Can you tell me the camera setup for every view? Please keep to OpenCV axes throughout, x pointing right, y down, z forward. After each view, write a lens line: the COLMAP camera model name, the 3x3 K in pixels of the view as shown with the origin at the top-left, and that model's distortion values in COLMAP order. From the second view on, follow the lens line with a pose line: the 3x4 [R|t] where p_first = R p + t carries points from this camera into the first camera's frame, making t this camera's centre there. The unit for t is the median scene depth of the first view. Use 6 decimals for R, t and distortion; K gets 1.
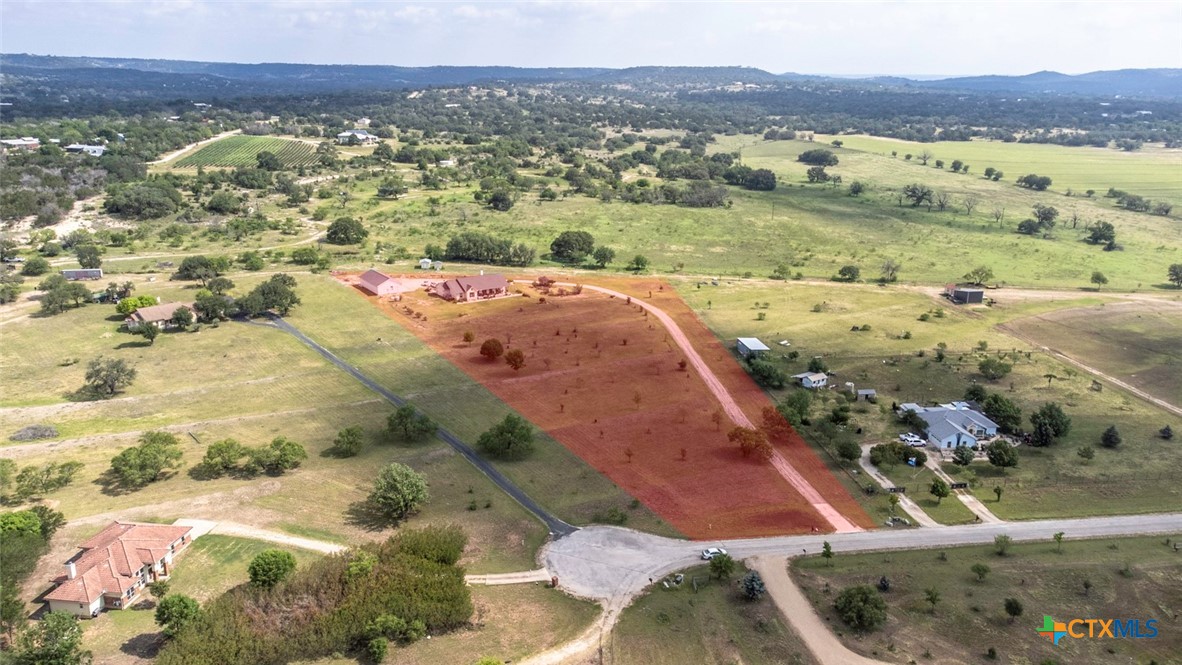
lens RADIAL K [[853.5, 0, 591.0], [0, 853.5, 332.5], [0, 0, 1]] dist [0.005198, 0.068727]
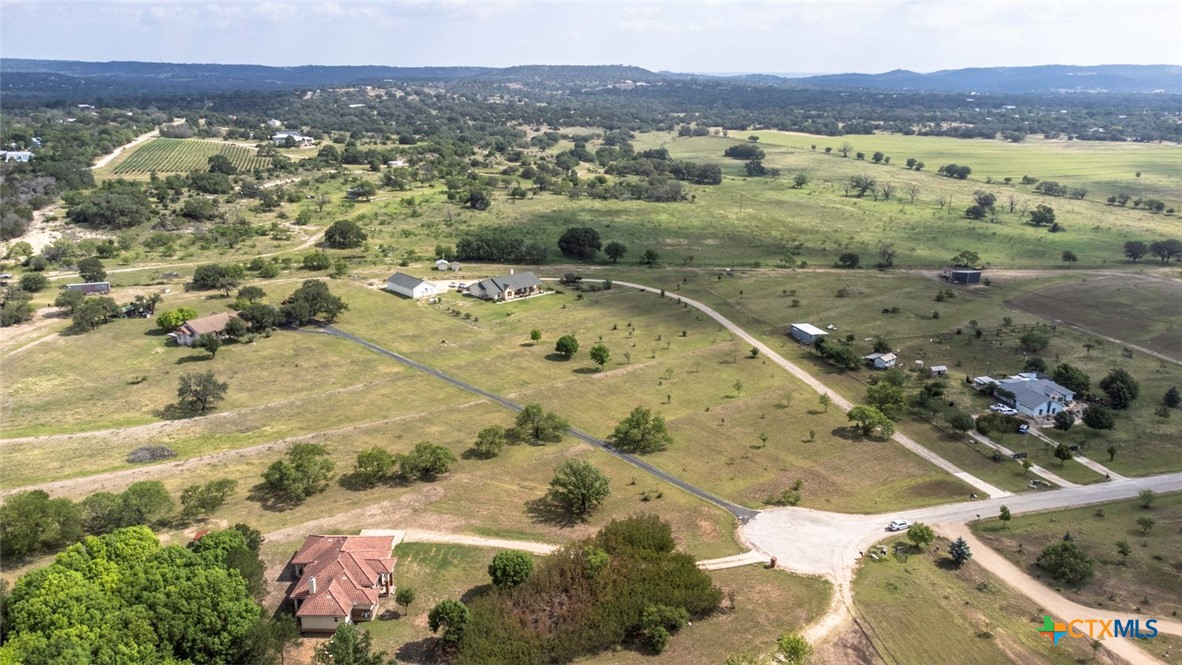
lens RADIAL K [[853.5, 0, 591.0], [0, 853.5, 332.5], [0, 0, 1]] dist [0.005198, 0.068727]
pose [[0.990509, -0.045283, 0.129771, -0.151845], [0.045111, 0.998973, 0.004272, 0.000727], [-0.129831, 0.001623, 0.991535, 0.003211]]
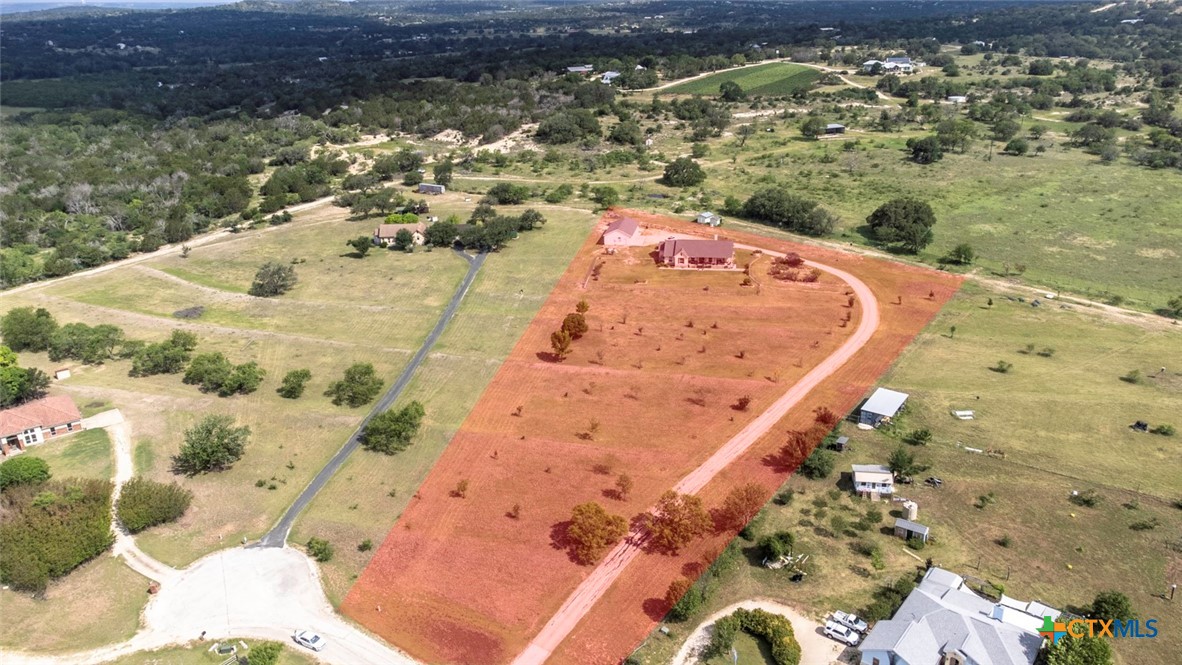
lens RADIAL K [[853.5, 0, 591.0], [0, 853.5, 332.5], [0, 0, 1]] dist [0.005198, 0.068727]
pose [[0.723776, 0.221342, -0.653572, 0.327576], [-0.165672, 0.975194, 0.146797, -0.073415], [0.669852, 0.002030, 0.742492, 0.249033]]
